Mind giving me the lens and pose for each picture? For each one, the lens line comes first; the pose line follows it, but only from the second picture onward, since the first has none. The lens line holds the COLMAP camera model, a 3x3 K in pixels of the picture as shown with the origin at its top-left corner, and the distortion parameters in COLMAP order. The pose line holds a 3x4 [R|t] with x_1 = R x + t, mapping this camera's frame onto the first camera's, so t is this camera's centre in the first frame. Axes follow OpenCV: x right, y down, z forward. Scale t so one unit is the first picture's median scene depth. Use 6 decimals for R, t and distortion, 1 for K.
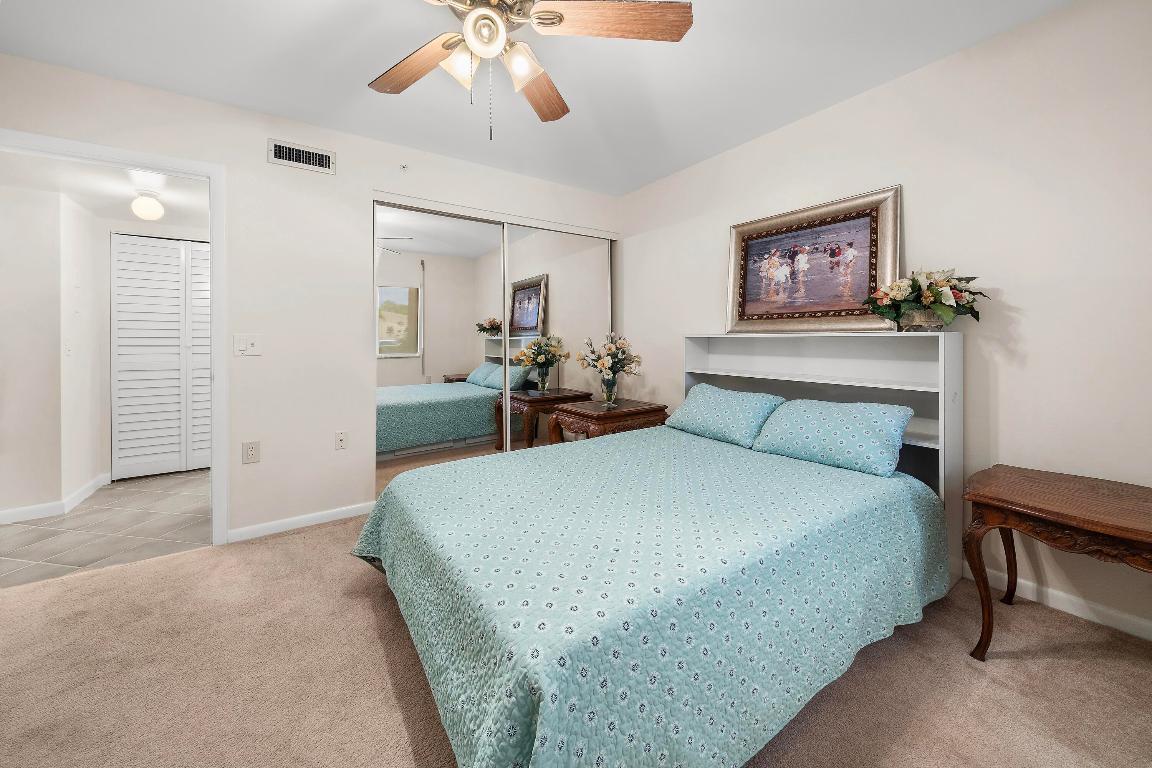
lens RADIAL K [[408.9, 0, 571.5], [0, 408.9, 340.6], [0, 0, 1]] dist [-0.000379, -0.000052]
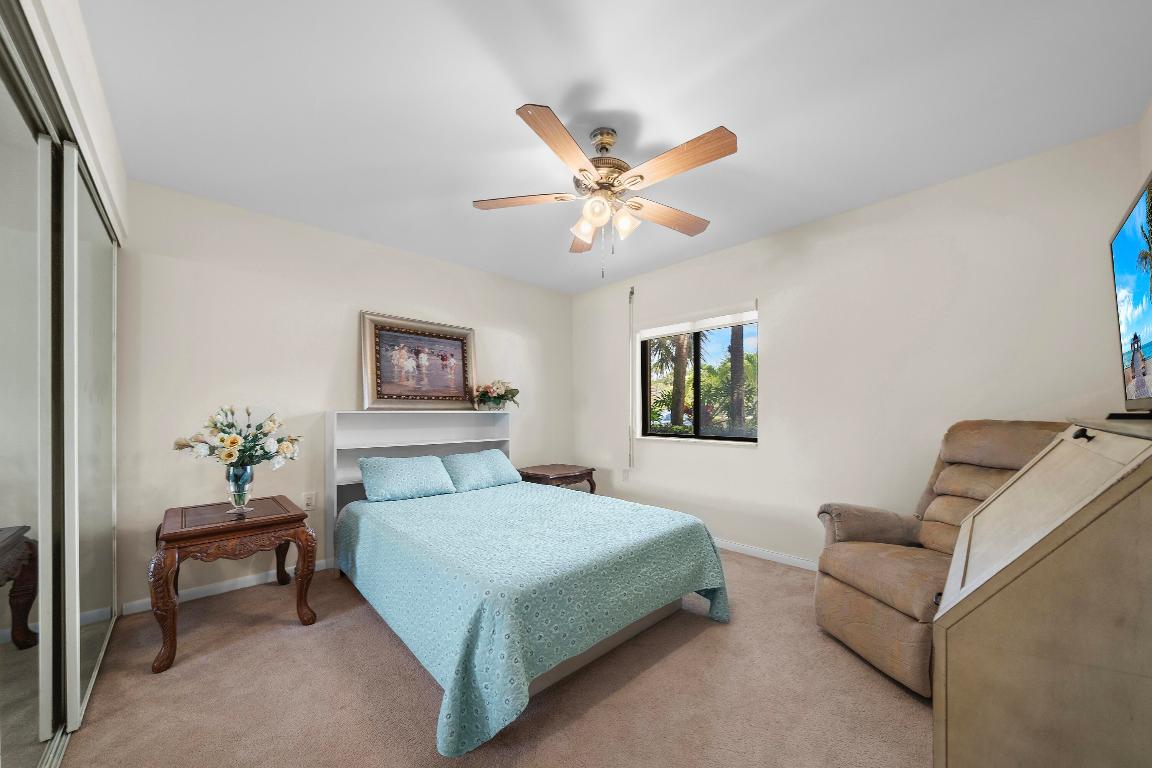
lens RADIAL K [[404.6, 0, 573.6], [0, 404.6, 409.6], [0, 0, 1]] dist [-0.000565, -0.000050]
pose [[-0.136747, 0.012869, 0.990522, -0.846184], [0.008105, 0.999897, -0.011871, -0.001752], [-0.990573, 0.006405, -0.136837, 0.676075]]
